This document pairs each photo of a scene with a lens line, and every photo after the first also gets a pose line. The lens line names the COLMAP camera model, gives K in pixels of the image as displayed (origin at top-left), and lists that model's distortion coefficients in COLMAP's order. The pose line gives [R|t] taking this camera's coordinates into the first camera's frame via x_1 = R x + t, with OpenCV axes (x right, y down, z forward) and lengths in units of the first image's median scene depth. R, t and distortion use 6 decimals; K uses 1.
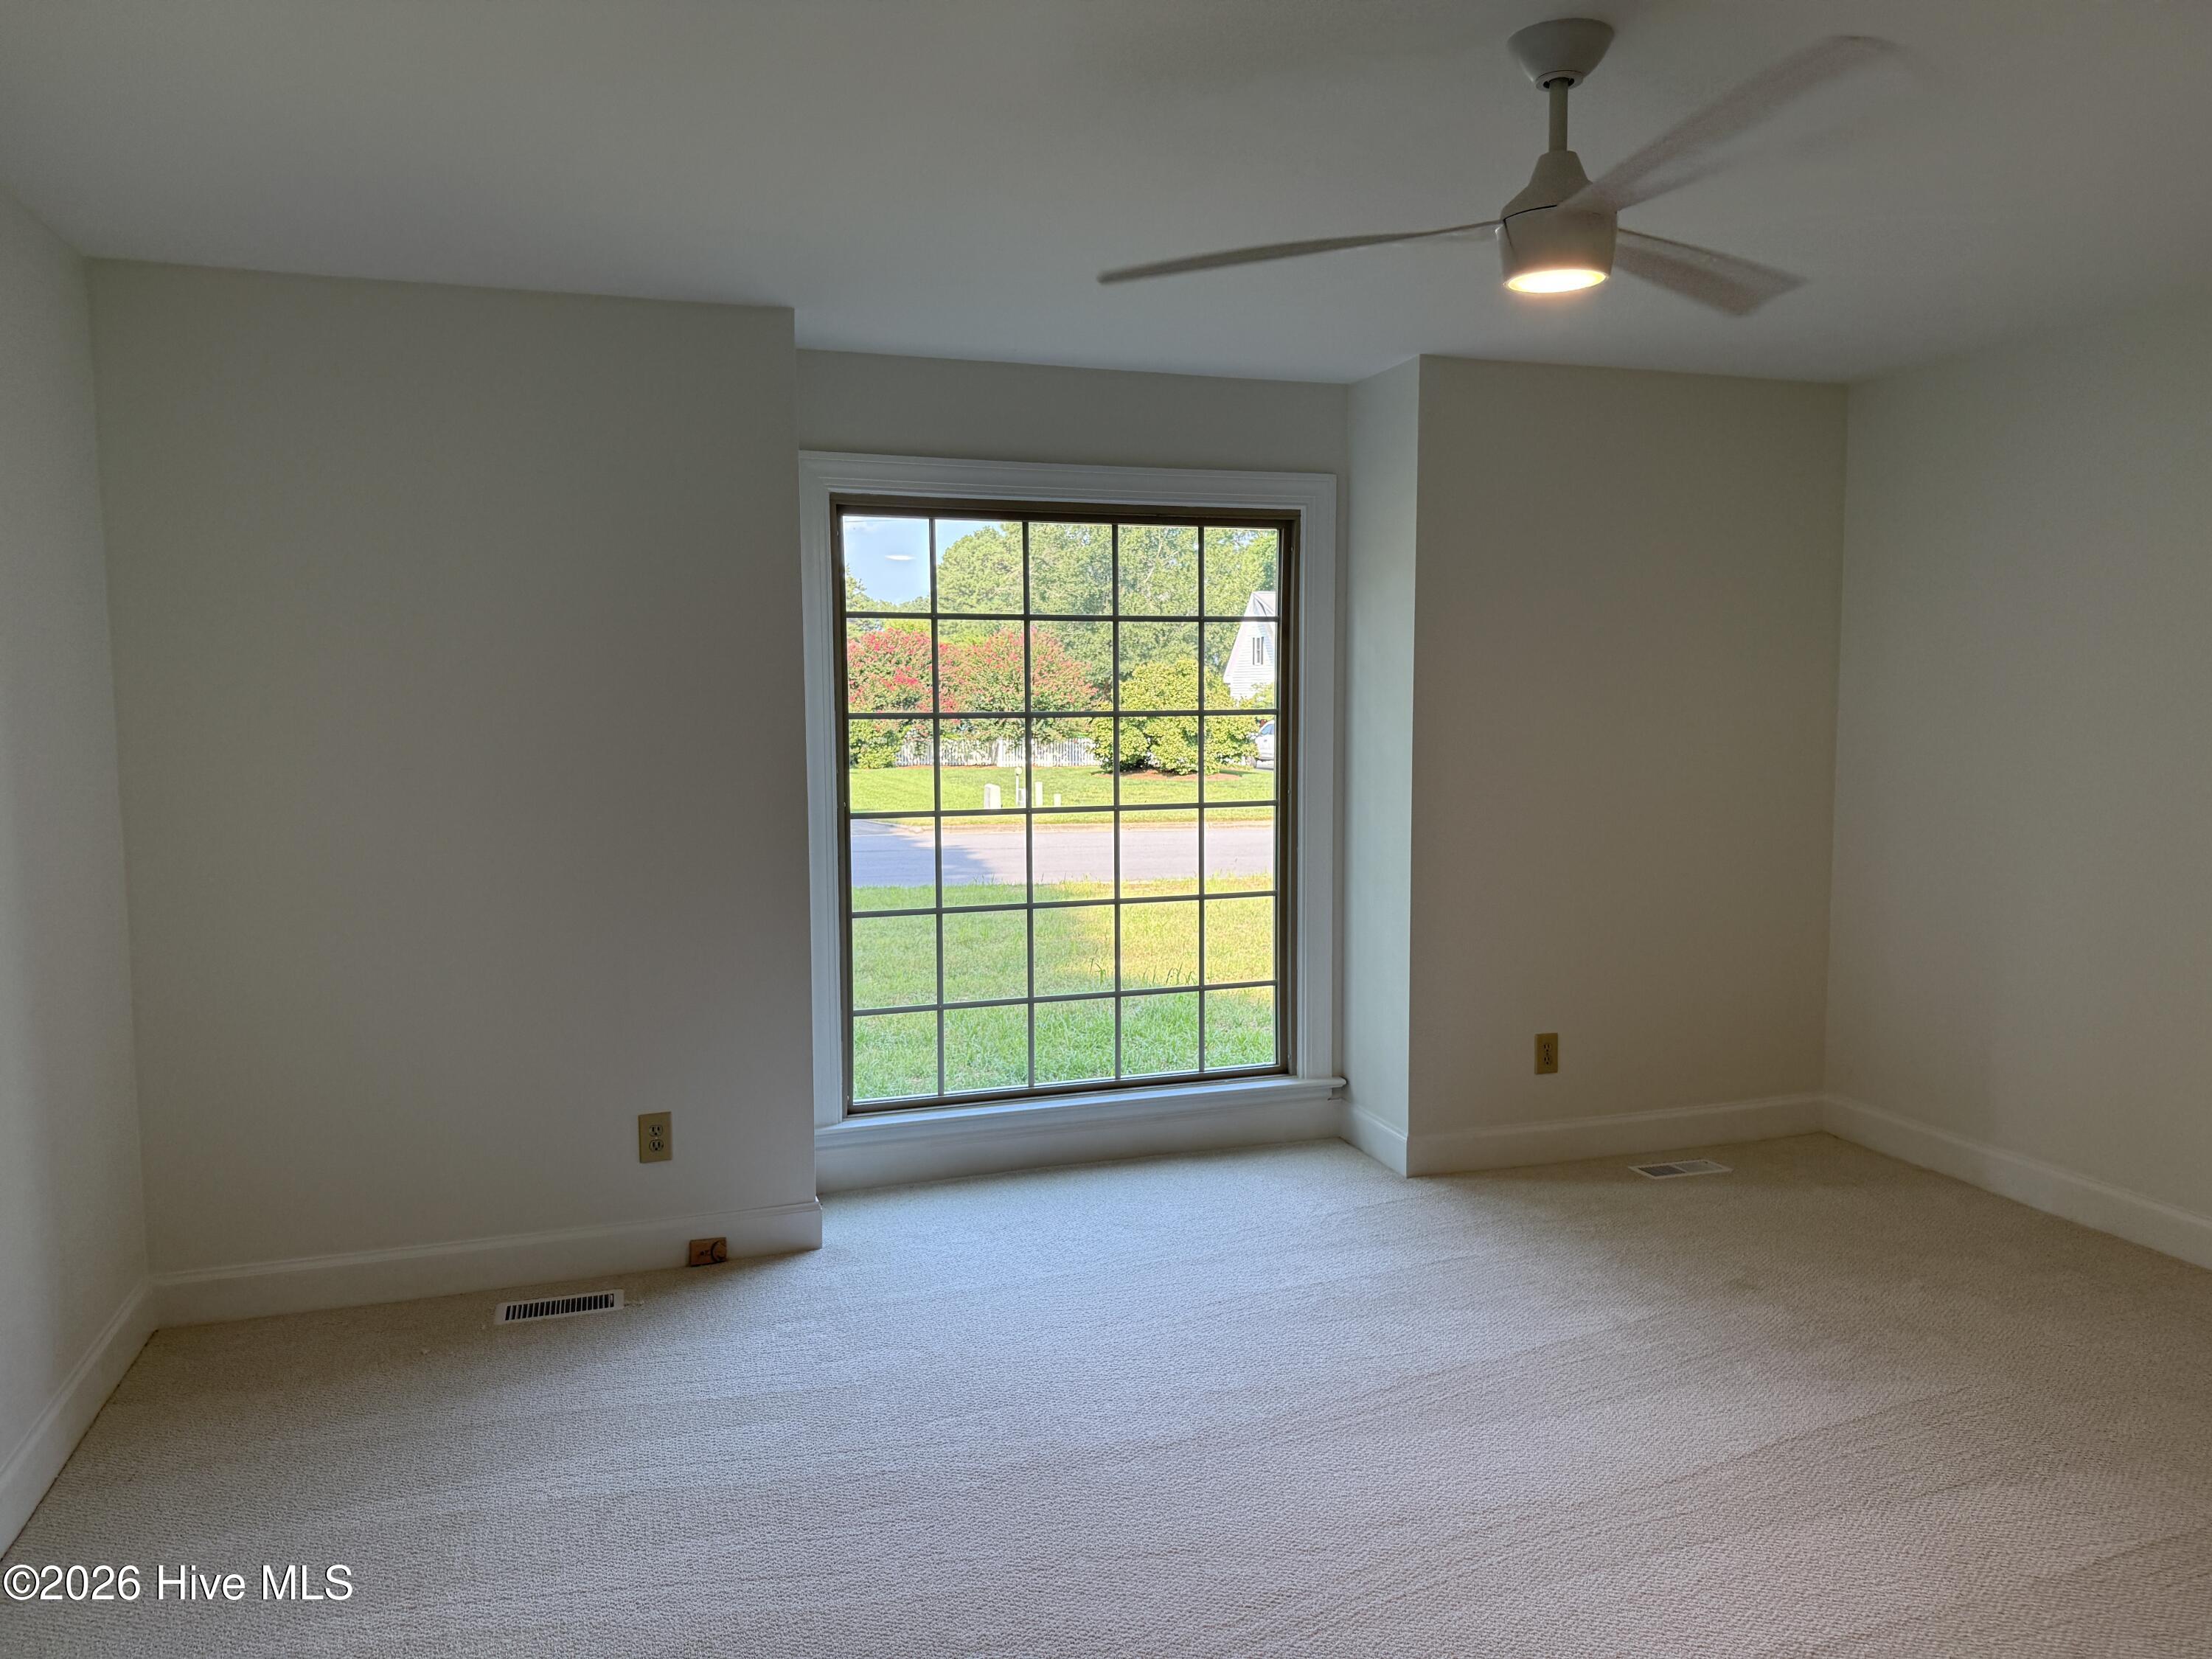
lens RADIAL K [[1560.4, 0, 1125.3], [0, 1560.4, 818.7], [0, 0, 1]] dist [0.079561, -0.094650]
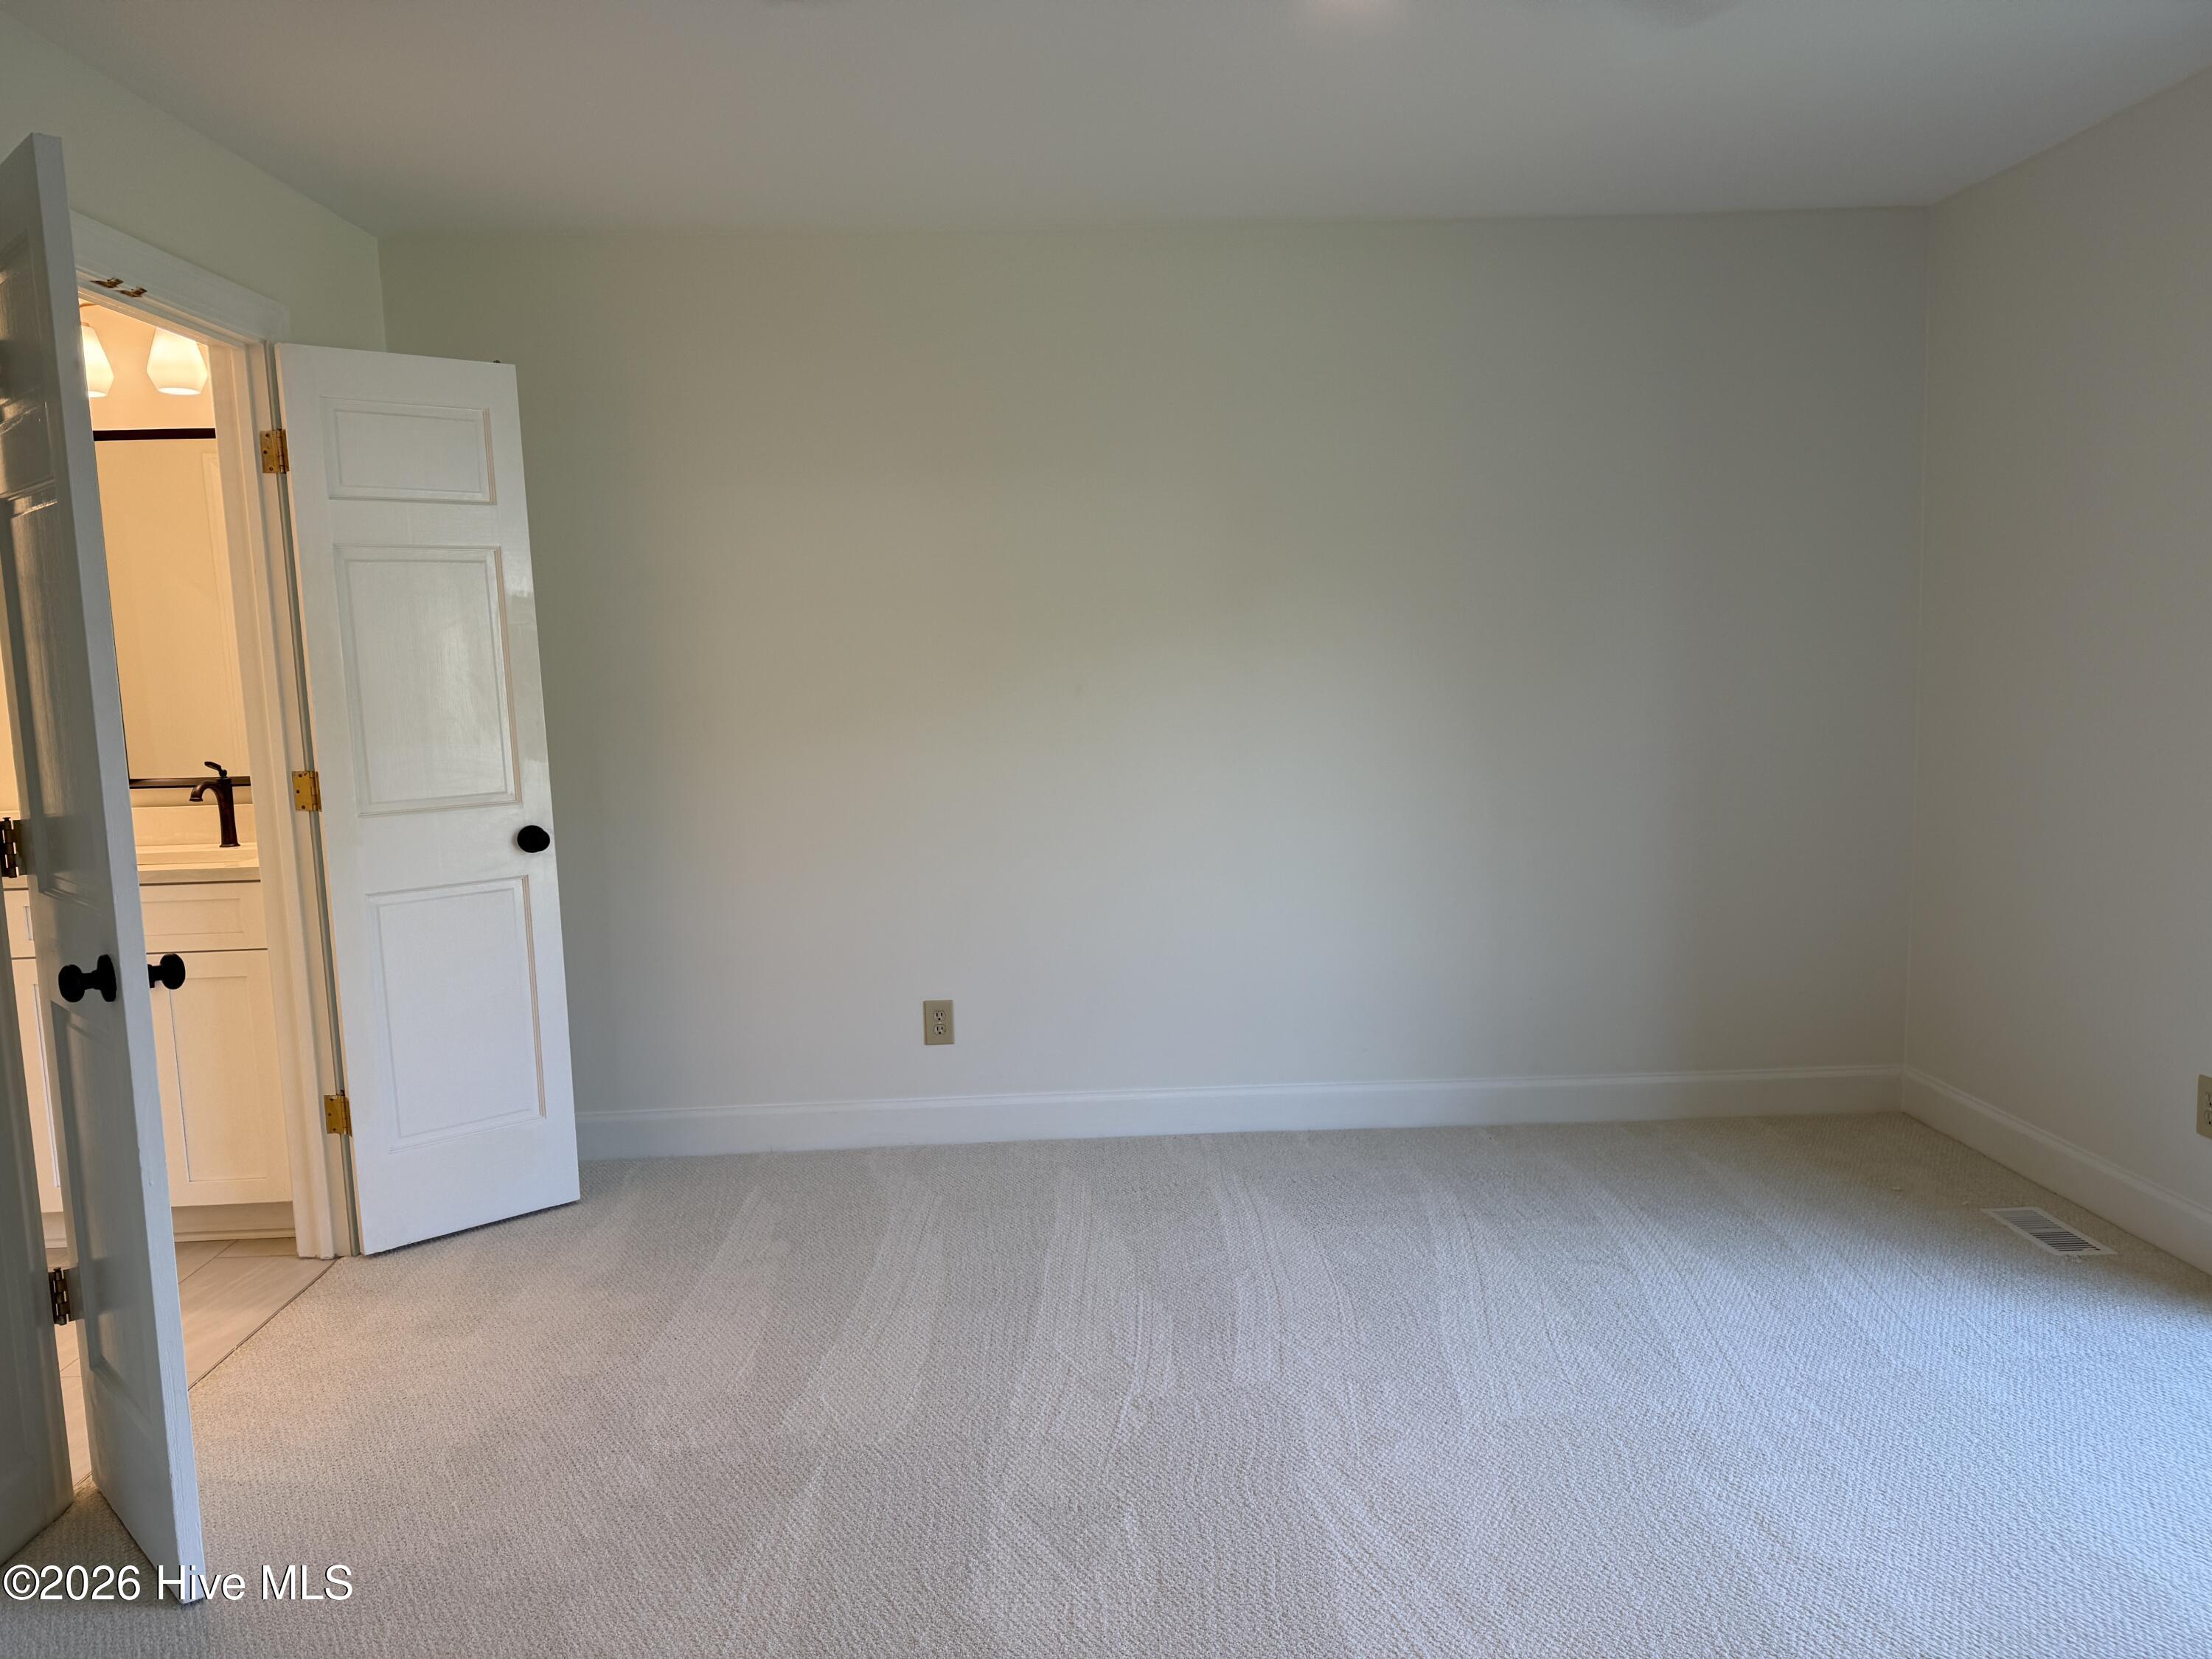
lens RADIAL K [[1560.4, 0, 1107.6], [0, 1560.4, 821.2], [0, 0, 1]] dist [0.079561, -0.094650]
pose [[-0.286155, 0.119902, -0.950652, 0.546631], [-0.046910, 0.989197, 0.138884, -0.029912], [0.957034, 0.084338, -0.277439, 0.576849]]
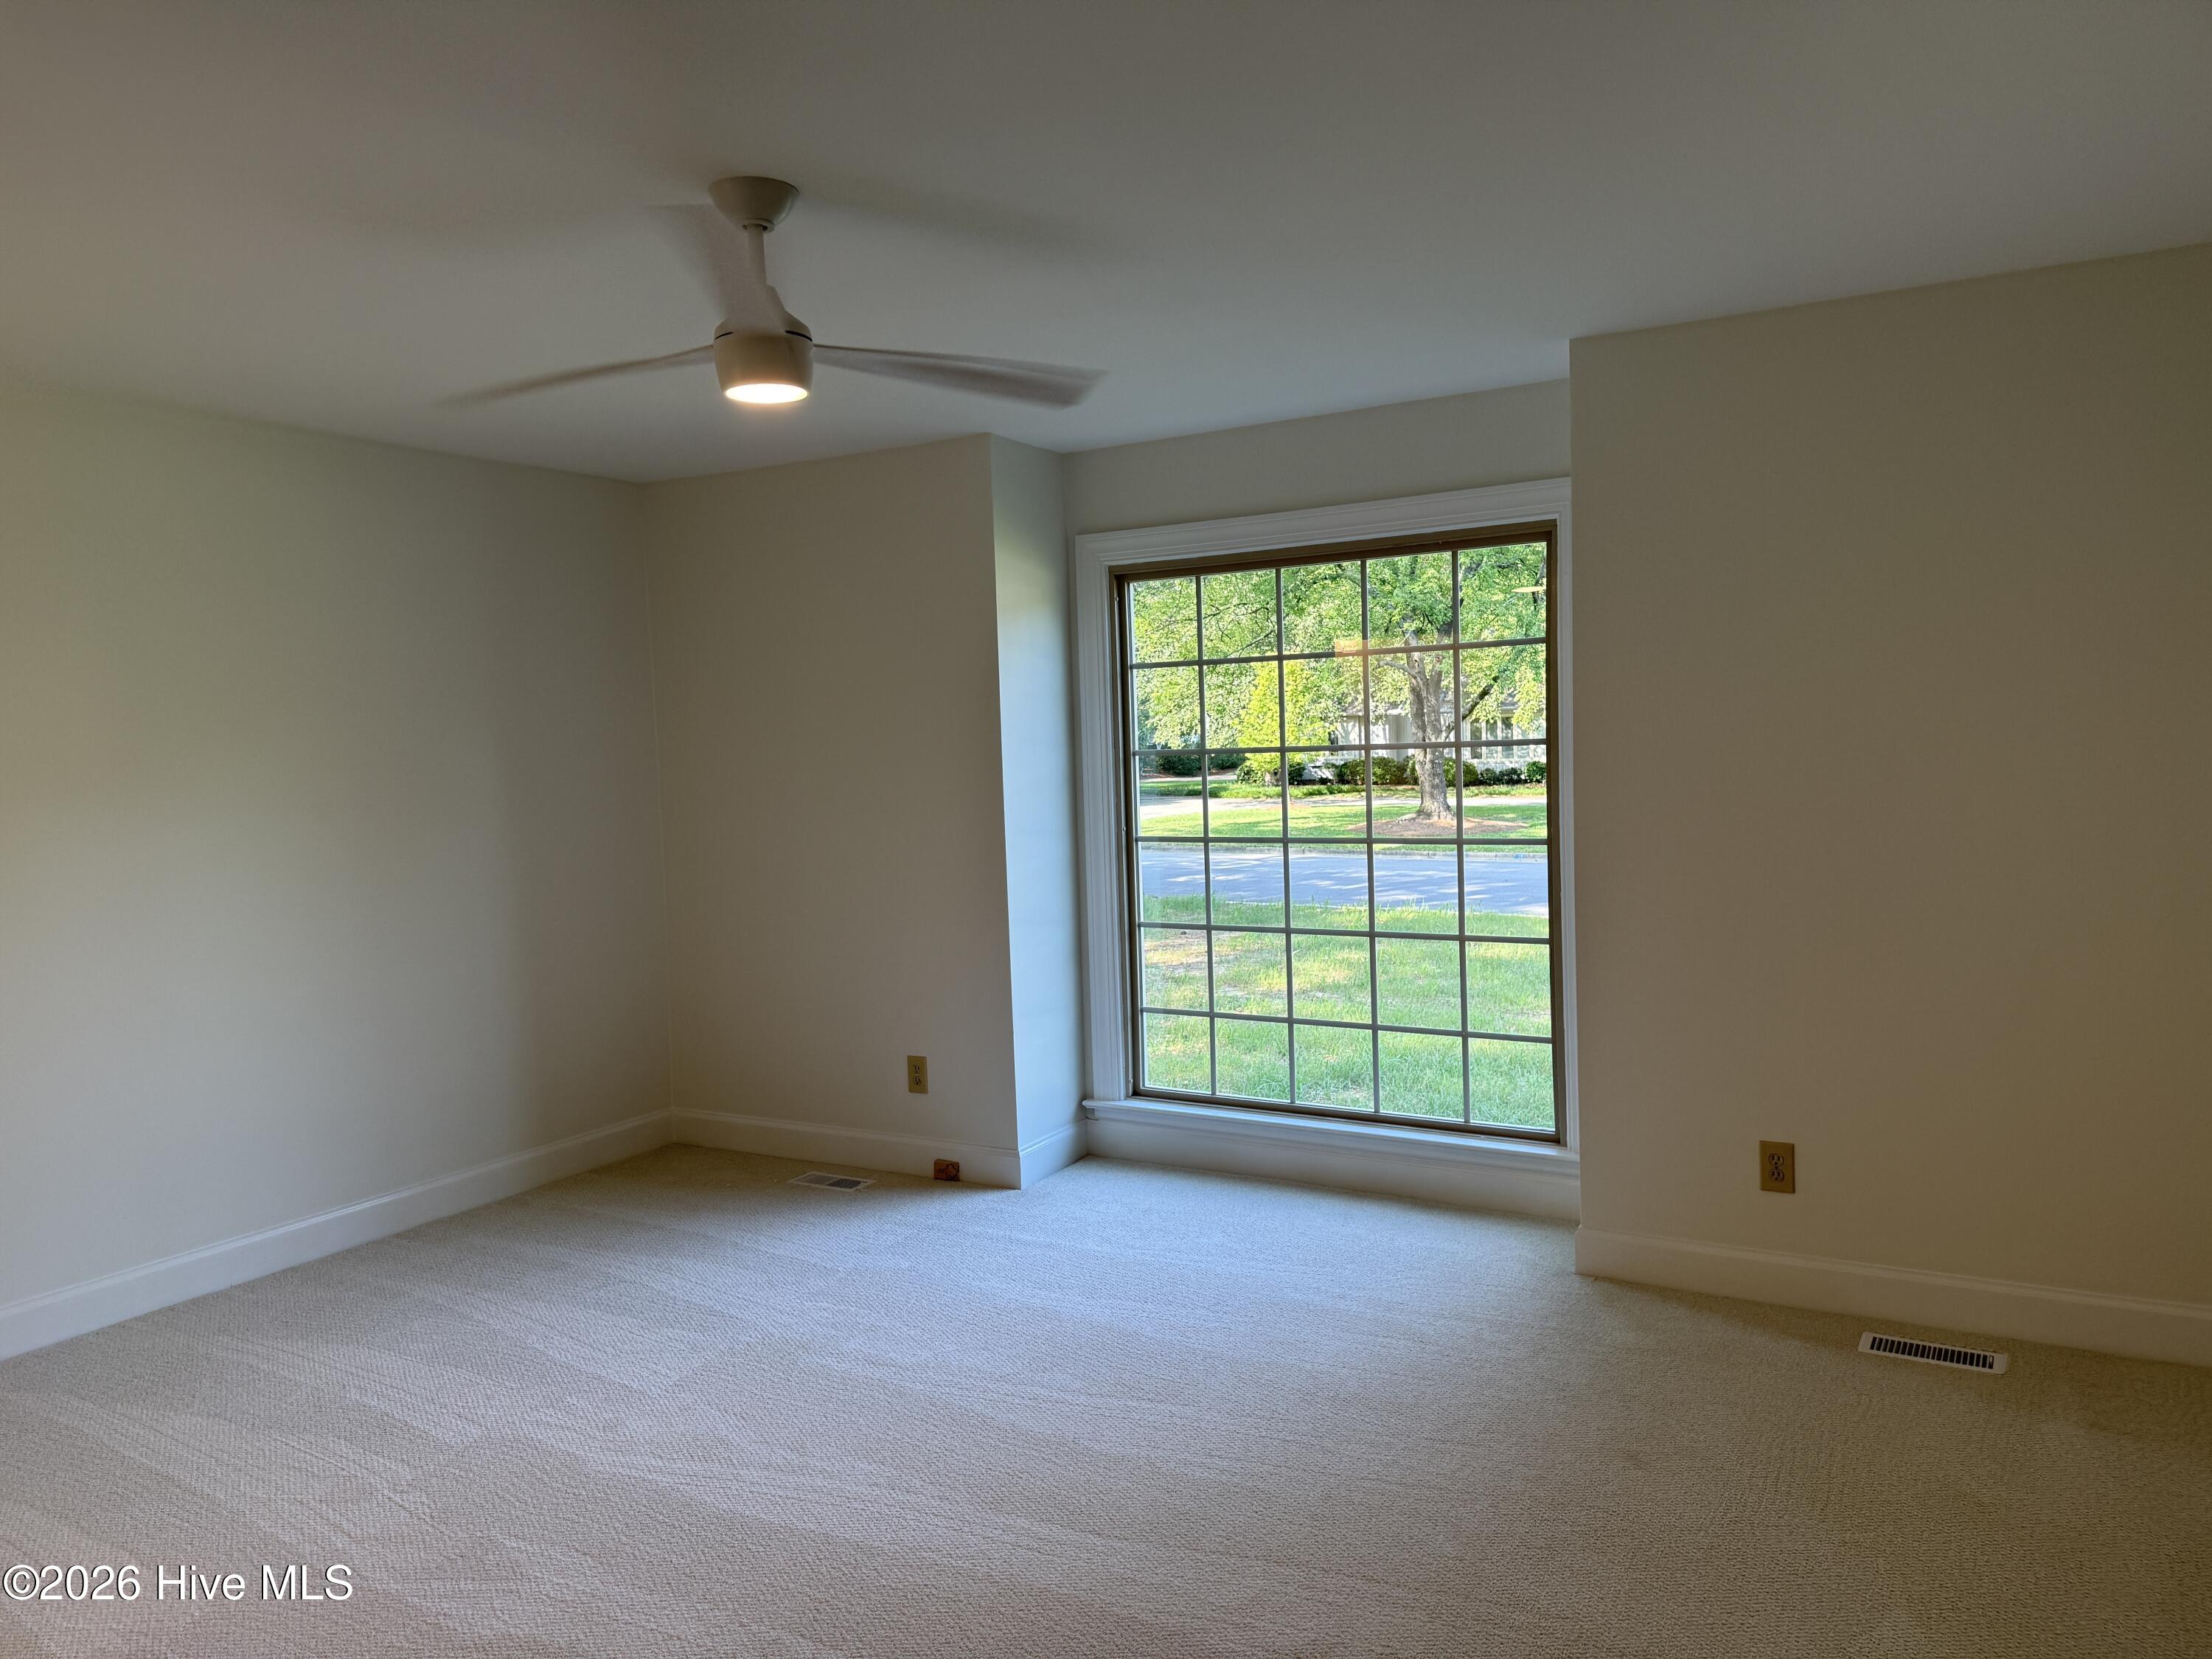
lens RADIAL K [[1560.4, 0, 1100.3], [0, 1560.4, 841.1], [0, 0, 1]] dist [0.079561, -0.094650]
pose [[0.646573, 0.036014, -0.762002, 0.691546], [-0.030283, 0.999309, 0.021533, -0.024550], [0.762251, 0.009153, 0.647217, 0.227006]]
